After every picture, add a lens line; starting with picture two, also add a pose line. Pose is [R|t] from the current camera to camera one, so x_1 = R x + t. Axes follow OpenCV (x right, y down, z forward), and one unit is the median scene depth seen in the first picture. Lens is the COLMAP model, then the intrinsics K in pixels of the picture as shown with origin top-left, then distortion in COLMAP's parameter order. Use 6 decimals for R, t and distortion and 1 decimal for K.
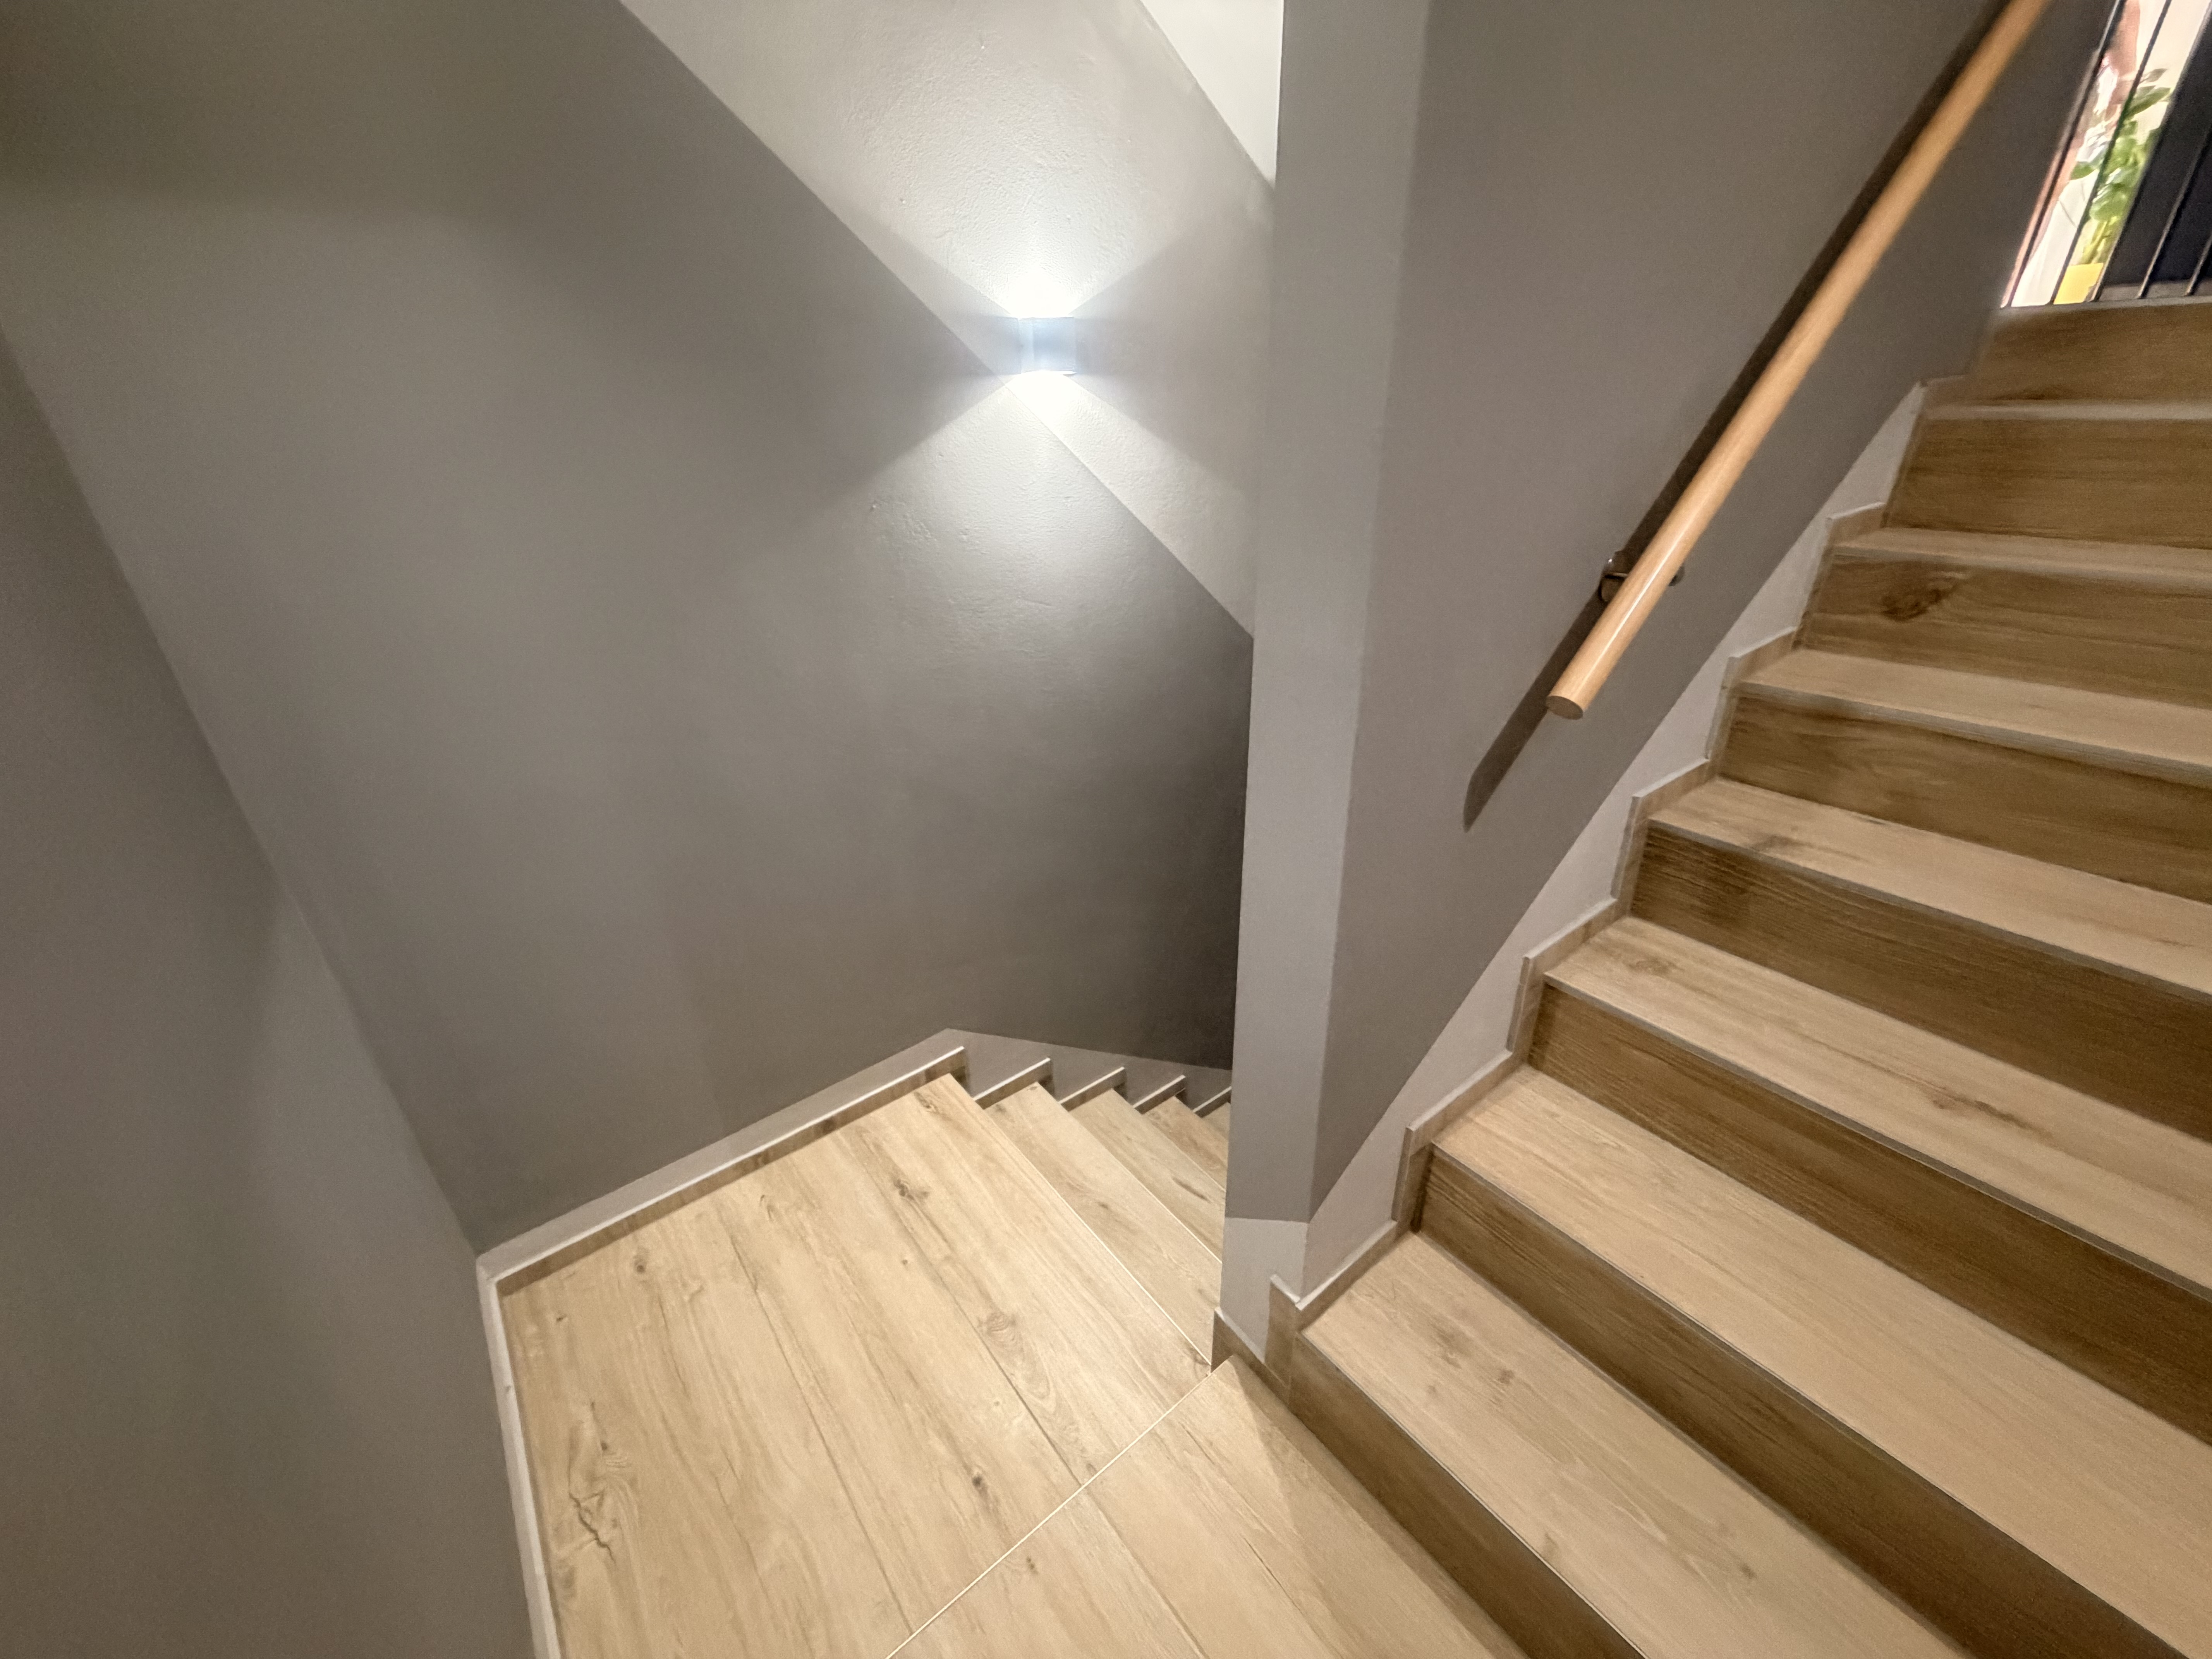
lens RADIAL K [[872.8, 0, 1109.8], [0, 872.8, 821.9], [0, 0, 1]] dist [-0.000878, 0.000013]
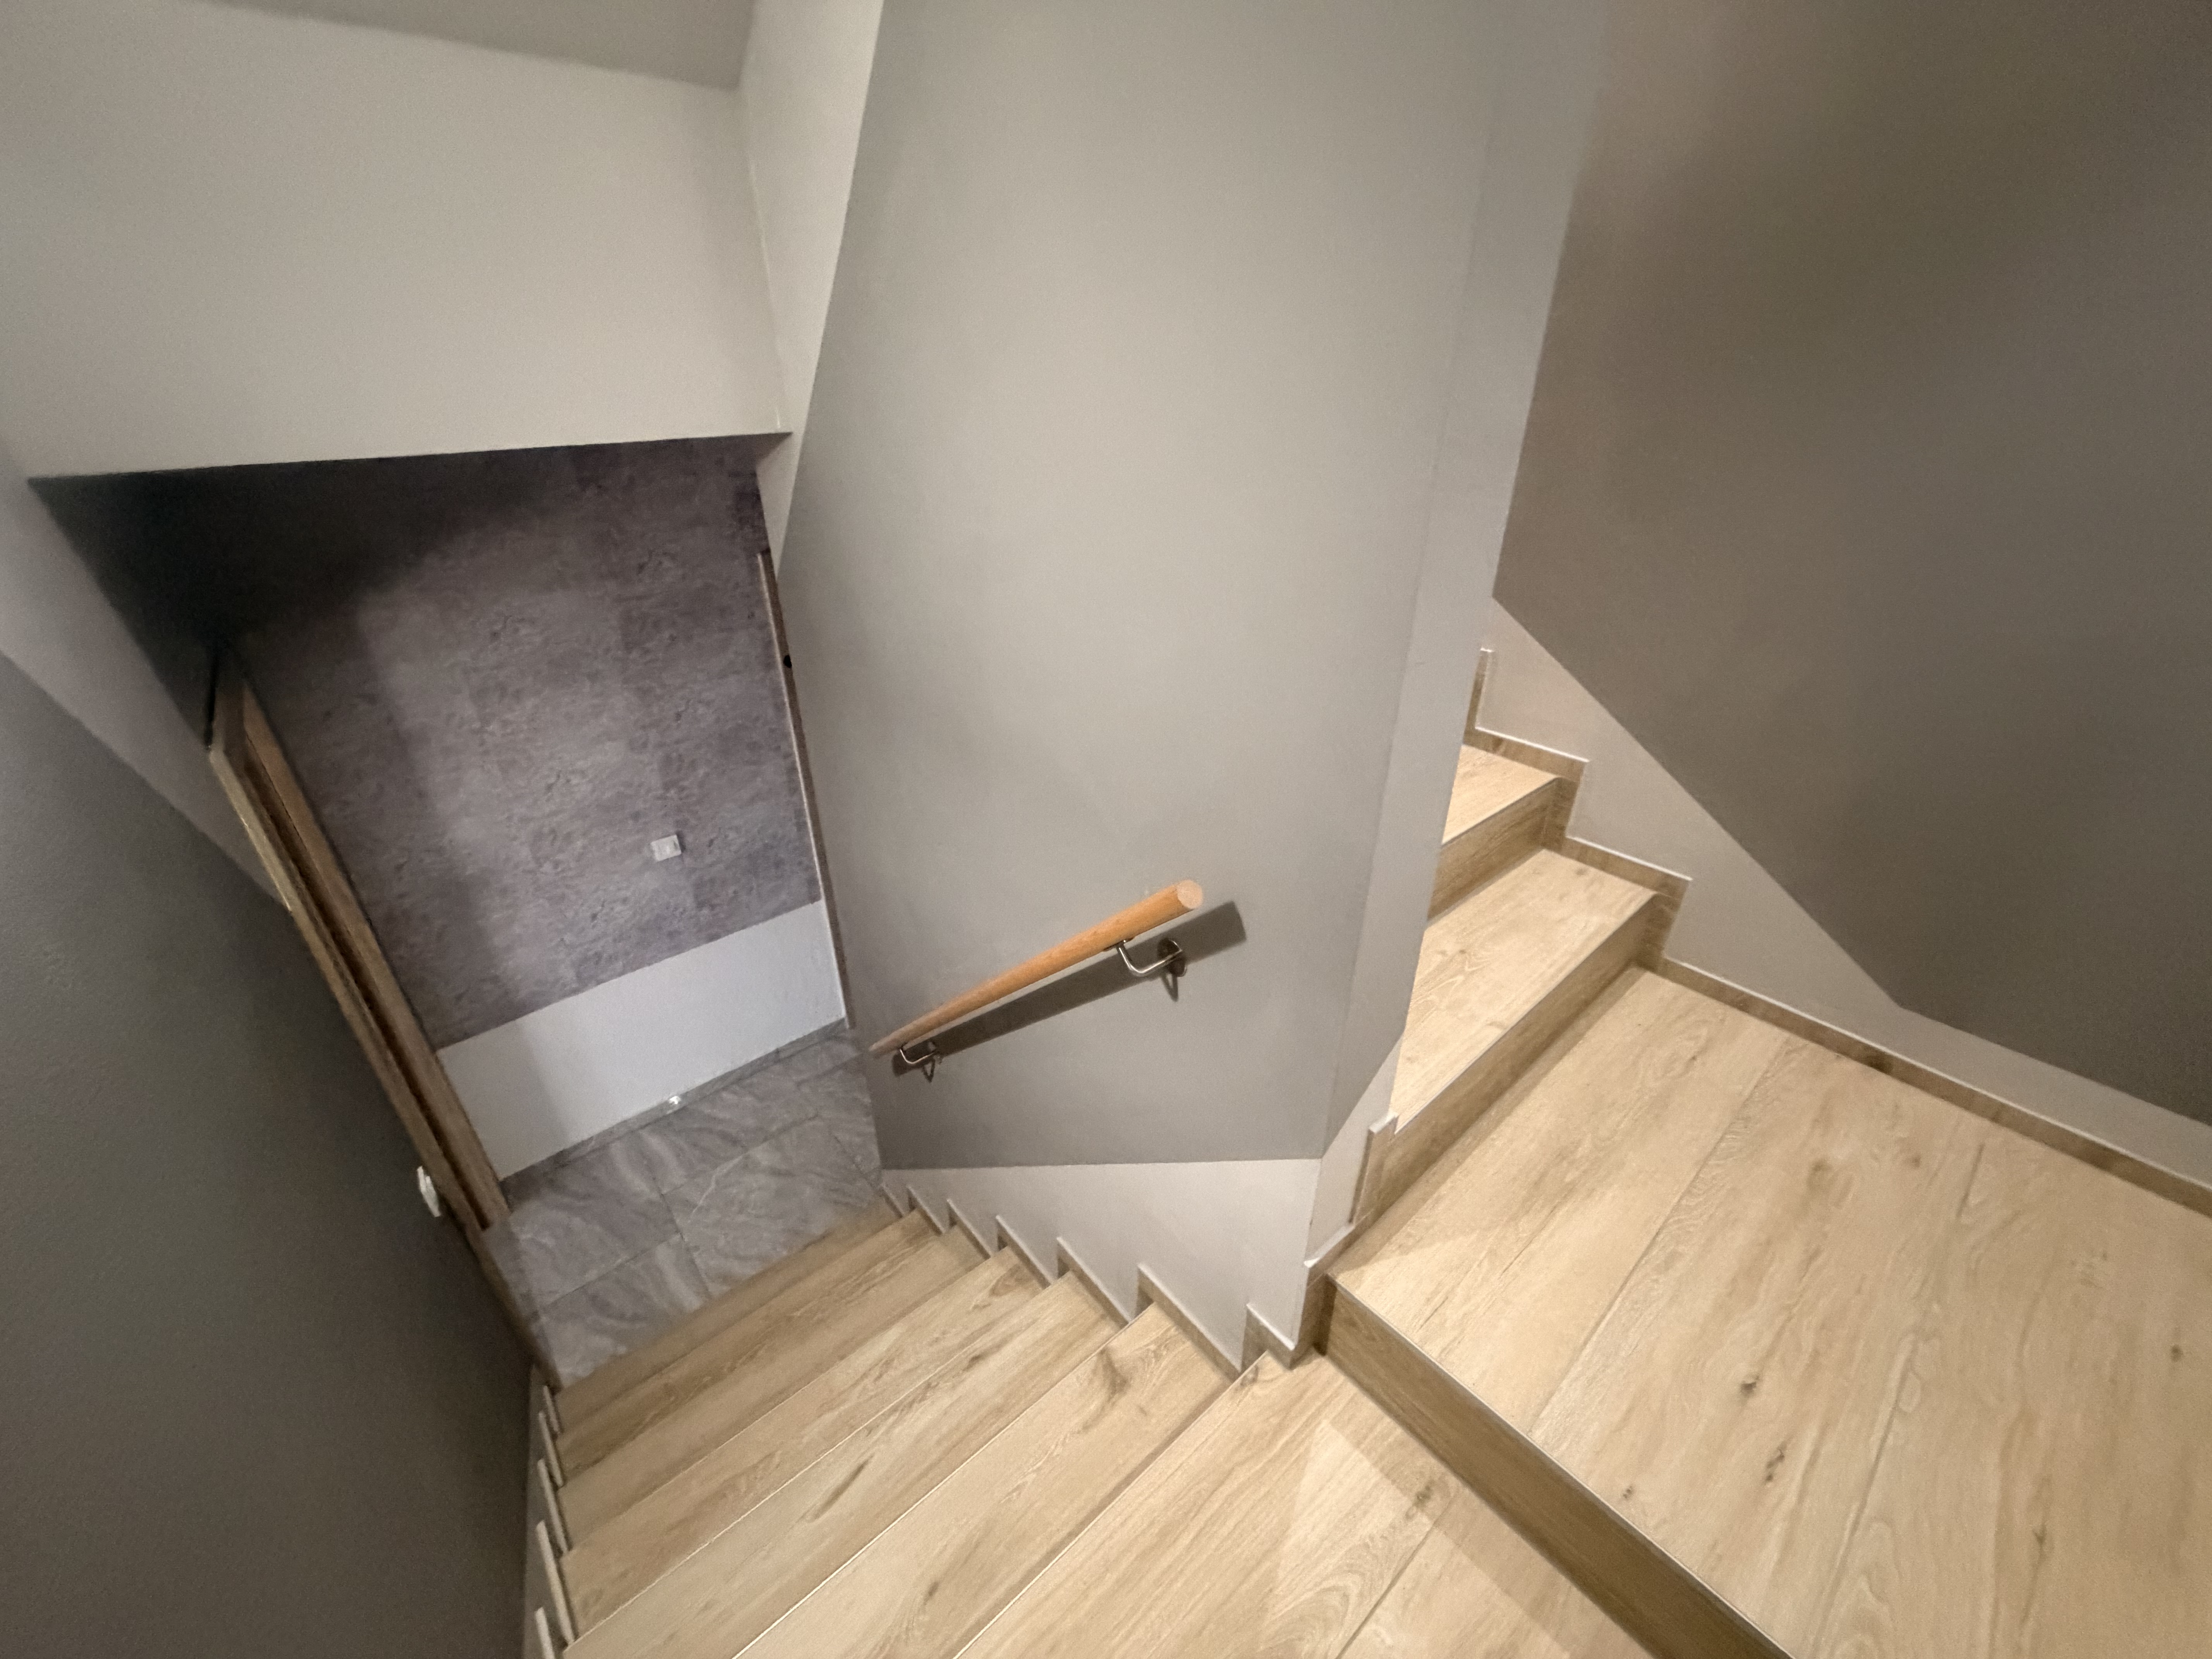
lens RADIAL K [[872.8, 0, 1111.8], [0, 872.8, 825.0], [0, 0, 1]] dist [-0.000878, 0.000013]
pose [[-0.035724, -0.452881, 0.890855, -0.473309], [0.454303, 0.786631, 0.418115, -0.262004], [-0.890130, 0.419655, 0.177644, 0.865087]]
